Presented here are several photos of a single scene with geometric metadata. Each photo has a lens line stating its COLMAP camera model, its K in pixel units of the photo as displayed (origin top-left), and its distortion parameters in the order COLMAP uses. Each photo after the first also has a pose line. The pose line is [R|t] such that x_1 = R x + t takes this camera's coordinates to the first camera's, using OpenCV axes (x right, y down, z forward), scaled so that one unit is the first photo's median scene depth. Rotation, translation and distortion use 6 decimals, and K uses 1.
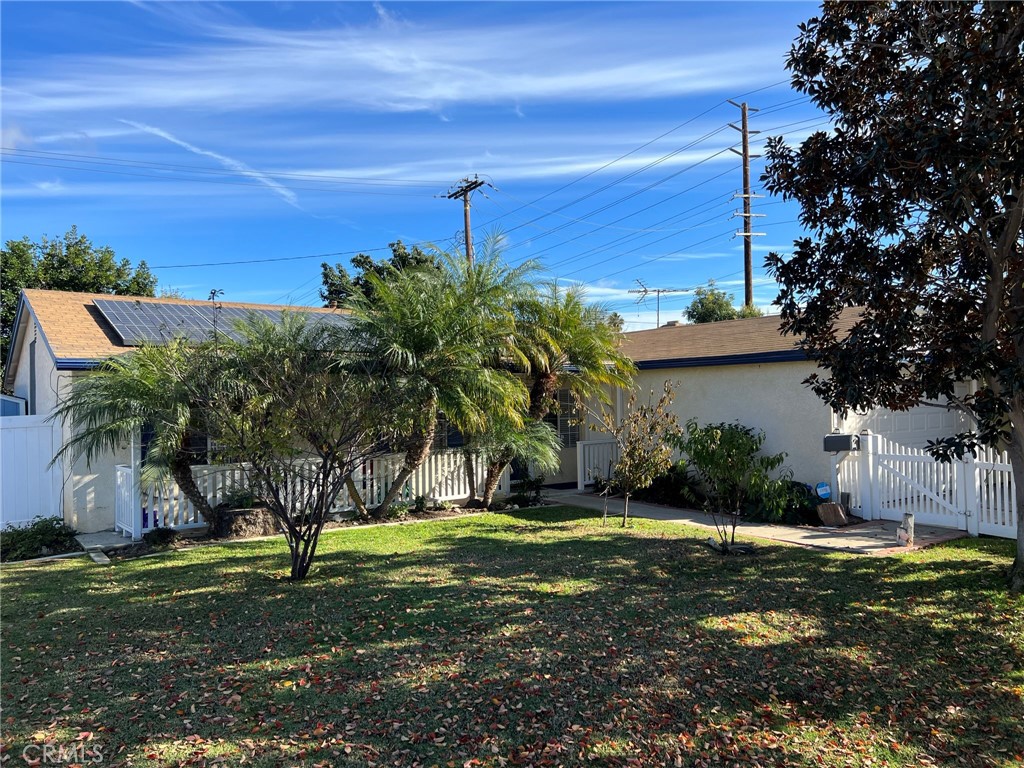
lens RADIAL K [[829.1, 0, 512.0], [0, 829.1, 384.0], [0, 0, 1]] dist [0.072604, -0.000724]
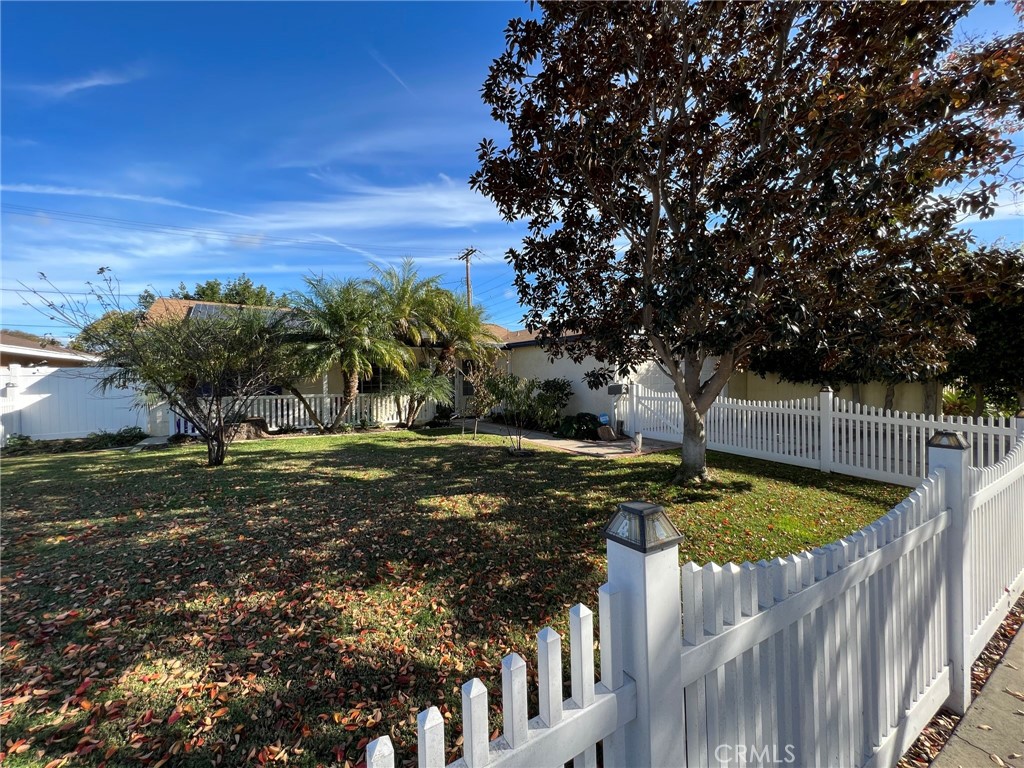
lens RADIAL K [[413.6, 0, 512.0], [0, 413.6, 384.0], [0, 0, 1]] dist [0.015087, 0.000092]
pose [[0.994966, 0.005235, -0.100073, 0.317099], [-0.003037, 0.999751, 0.022106, 0.050424], [0.100164, -0.021691, 0.994734, 0.228706]]
